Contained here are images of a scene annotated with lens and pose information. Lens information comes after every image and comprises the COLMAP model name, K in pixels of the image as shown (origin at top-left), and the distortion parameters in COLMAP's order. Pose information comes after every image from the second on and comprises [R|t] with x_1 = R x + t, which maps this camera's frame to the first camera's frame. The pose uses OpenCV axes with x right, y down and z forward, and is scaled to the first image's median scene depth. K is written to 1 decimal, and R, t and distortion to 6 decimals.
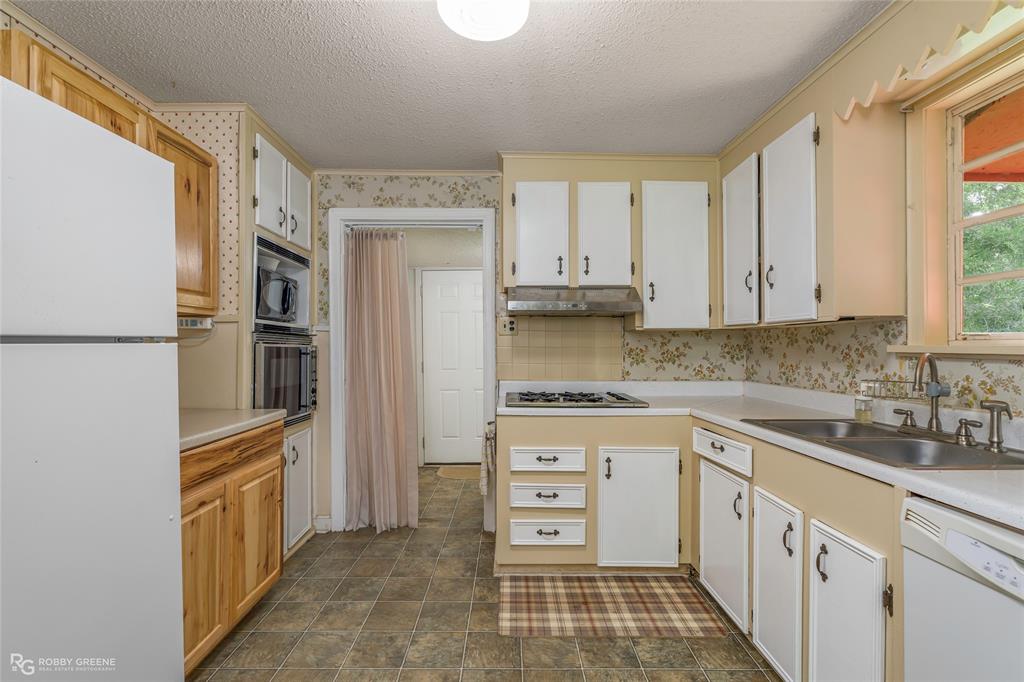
lens RADIAL K [[457.5, 0, 512.3], [0, 457.5, 347.4], [0, 0, 1]] dist [-0.000320, 0.000655]
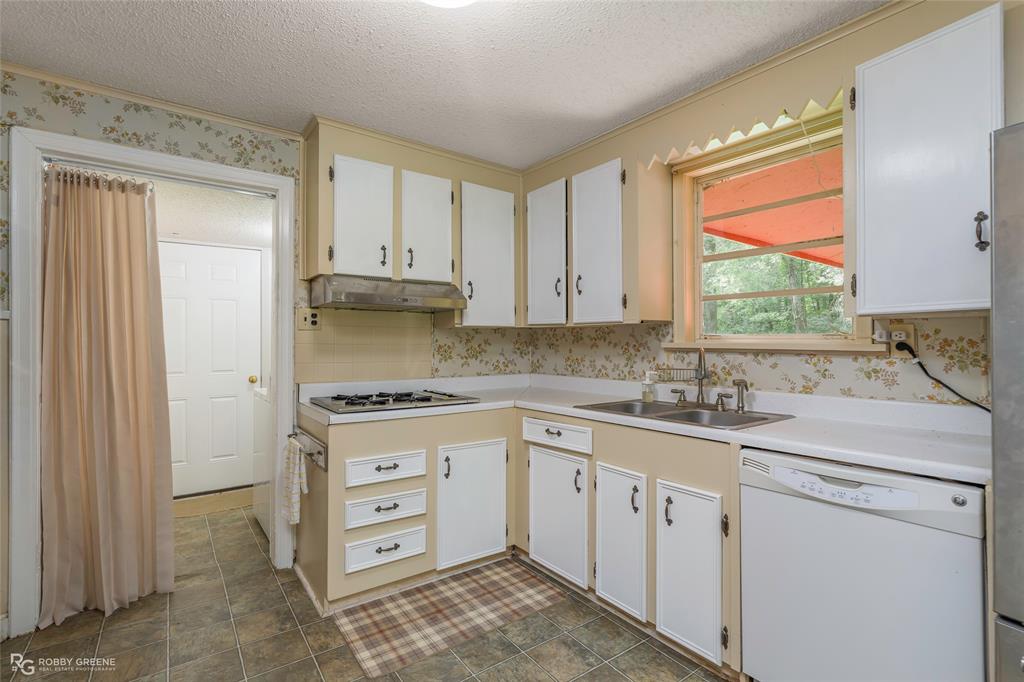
lens RADIAL K [[470.3, 0, 505.1], [0, 470.3, 337.3], [0, 0, 1]] dist [-0.000929, 0.001234]
pose [[0.820634, 0.006298, 0.571419, -0.267942], [0.000939, 0.999923, -0.012371, -0.002612], [-0.571453, 0.010689, 0.820565, 0.097950]]
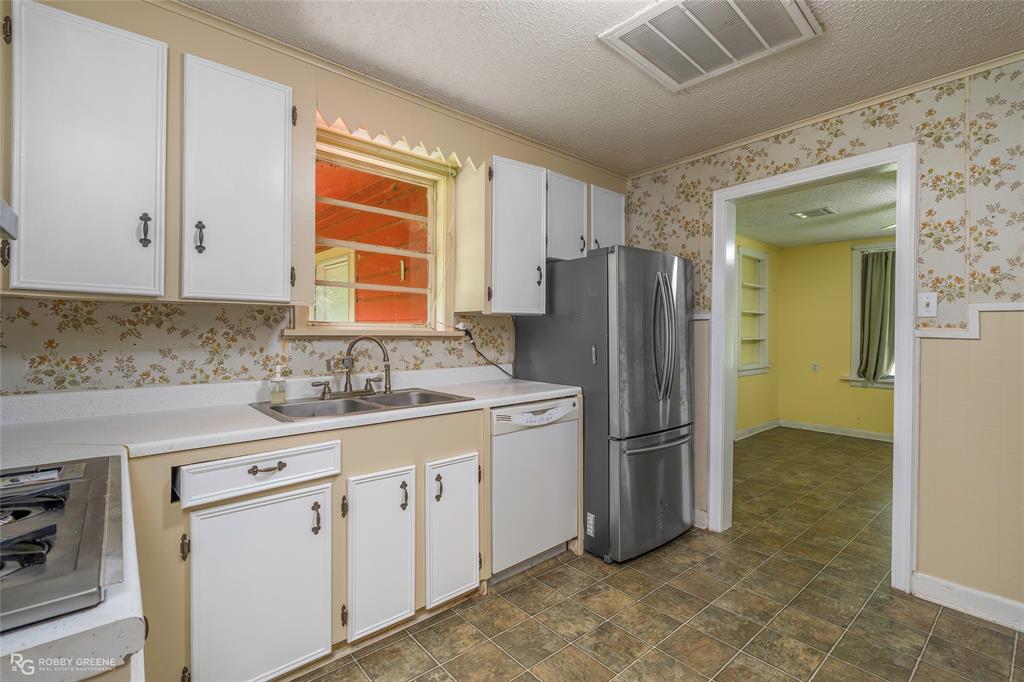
lens RADIAL K [[470.3, 0, 505.1], [0, 470.3, 337.3], [0, 0, 1]] dist [-0.000929, 0.001234]
pose [[-0.631358, -0.011883, 0.775400, -0.313745], [-0.002797, 0.999911, 0.013047, -0.001331], [-0.775486, 0.006069, -0.631335, 1.005184]]
